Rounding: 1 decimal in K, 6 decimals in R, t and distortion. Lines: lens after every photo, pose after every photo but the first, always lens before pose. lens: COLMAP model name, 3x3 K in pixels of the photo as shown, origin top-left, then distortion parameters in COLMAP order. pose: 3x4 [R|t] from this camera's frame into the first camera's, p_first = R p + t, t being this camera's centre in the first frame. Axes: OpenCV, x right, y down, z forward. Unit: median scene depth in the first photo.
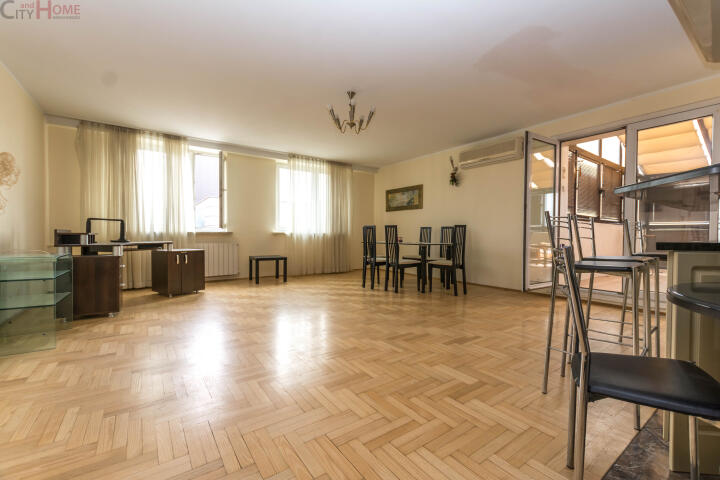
lens RADIAL K [[308.5, 0, 364.4], [0, 308.5, 240.0], [0, 0, 1]] dist [0.002608, -0.000480]
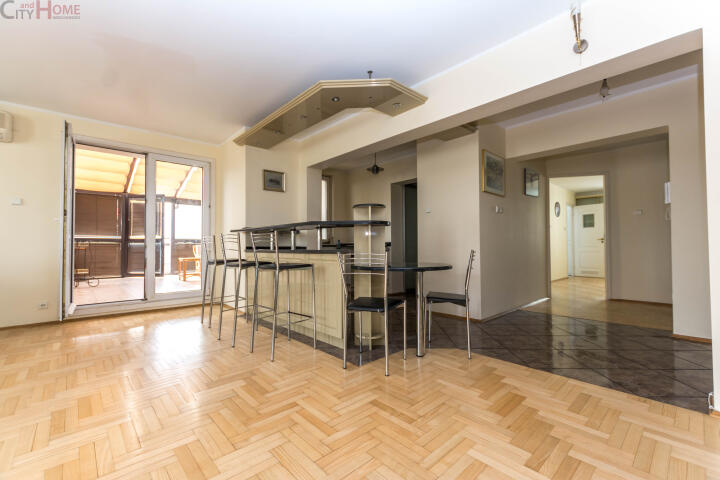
lens RADIAL K [[308.5, 0, 364.4], [0, 308.5, 240.0], [0, 0, 1]] dist [0.002608, -0.000480]
pose [[-0.130030, 0.017526, 0.991355, -0.387084], [0.022456, 0.999639, -0.014728, -0.008955], [-0.991256, 0.020347, -0.130377, 0.342264]]
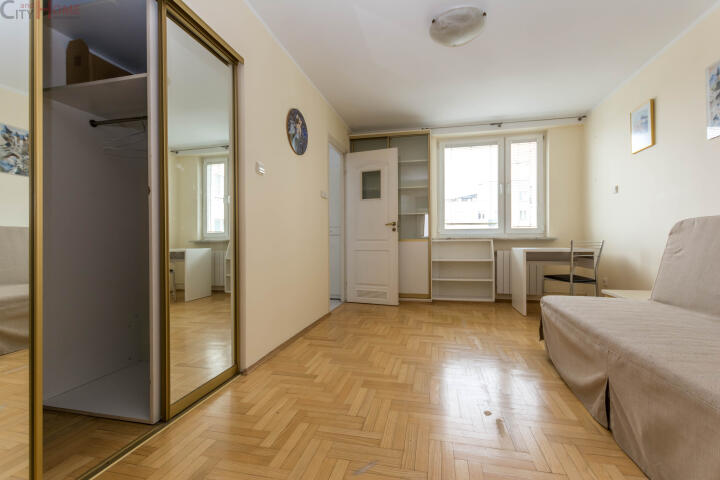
lens RADIAL K [[308.5, 0, 364.4], [0, 308.5, 240.0], [0, 0, 1]] dist [0.002608, -0.000480]
pose [[-0.653918, -0.007943, 0.756524, 0.565879], [0.008256, 0.999810, 0.017634, 0.014723], [-0.756521, 0.017777, -0.653728, -0.589909]]
